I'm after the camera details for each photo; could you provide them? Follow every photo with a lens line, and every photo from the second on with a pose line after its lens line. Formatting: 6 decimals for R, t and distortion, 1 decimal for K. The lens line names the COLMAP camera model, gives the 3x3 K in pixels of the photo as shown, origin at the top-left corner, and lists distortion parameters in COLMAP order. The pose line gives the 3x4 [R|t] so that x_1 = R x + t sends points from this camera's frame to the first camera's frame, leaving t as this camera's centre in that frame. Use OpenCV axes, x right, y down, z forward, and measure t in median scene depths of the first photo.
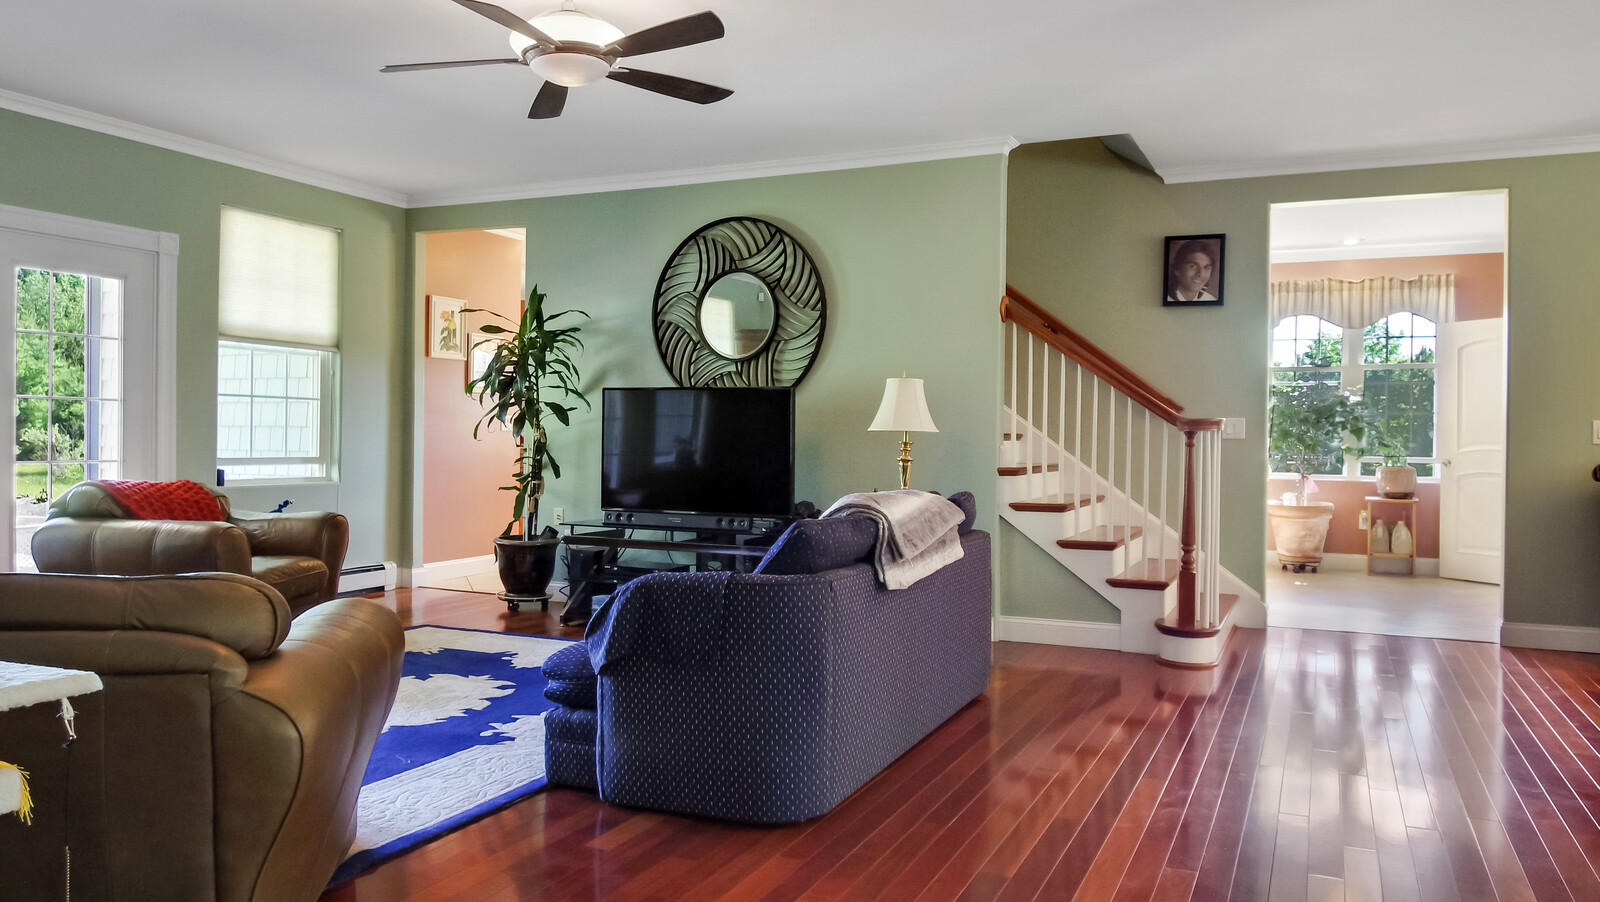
lens RADIAL K [[1124.2, 0, 798.4], [0, 1124.2, 452.3], [0, 0, 1]] dist [0.021184, -0.030824]
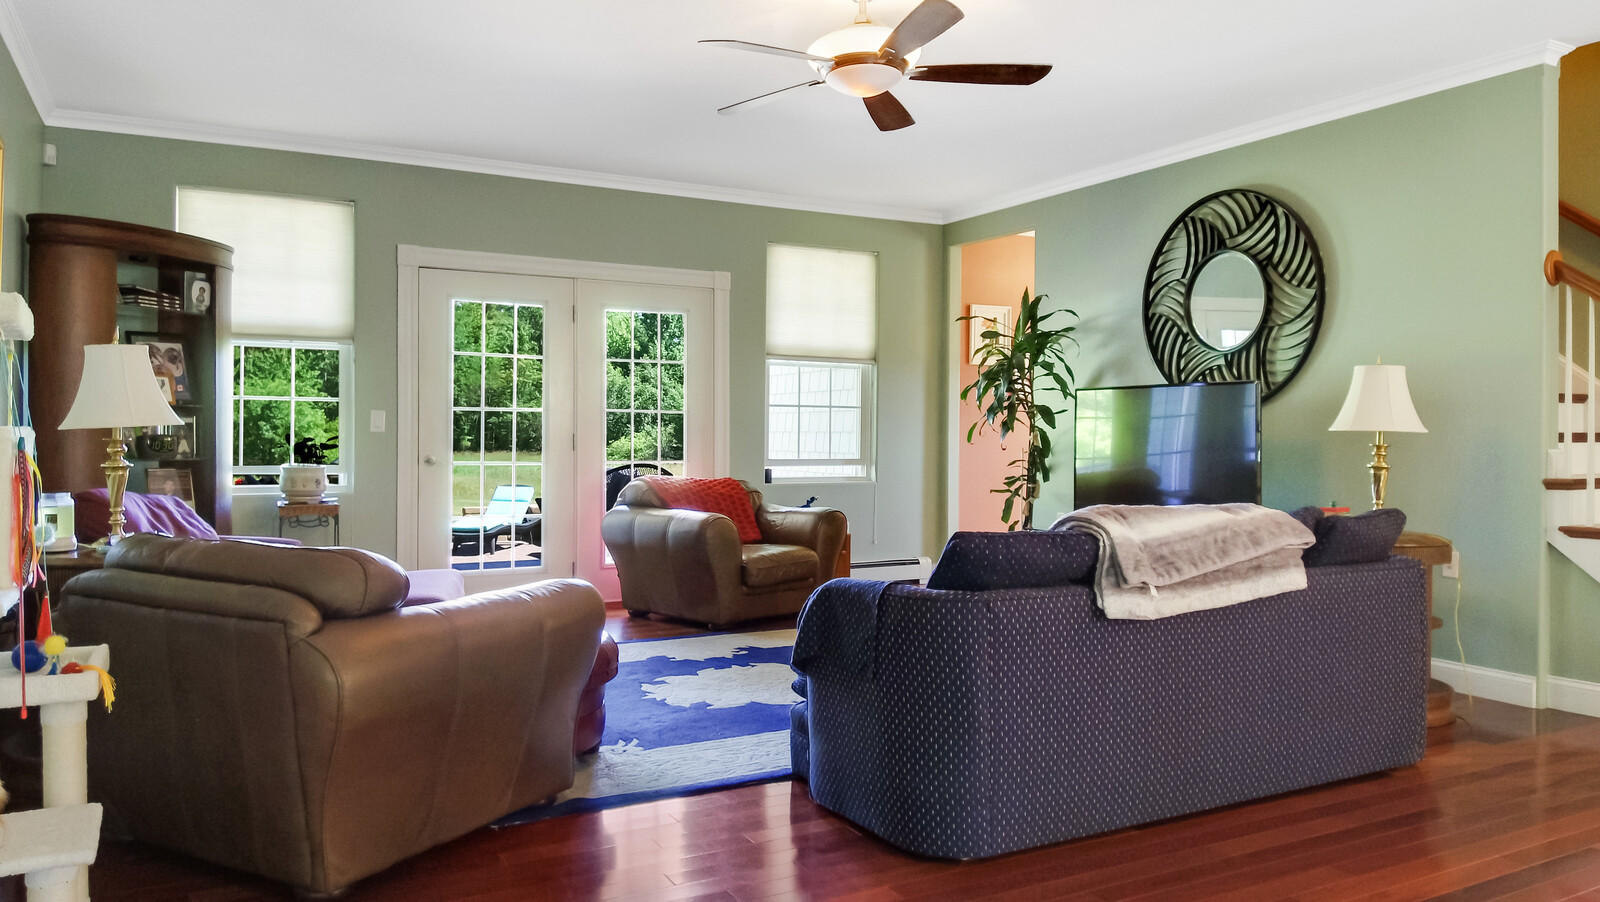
lens RADIAL K [[1124.2, 0, 793.7], [0, 1124.2, 450.2], [0, 0, 1]] dist [0.021184, -0.030824]
pose [[0.790538, 0.000567, -0.612412, 0.223300], [-0.002675, 0.999993, -0.002527, -0.001541], [0.612407, 0.003636, 0.790534, 0.093921]]
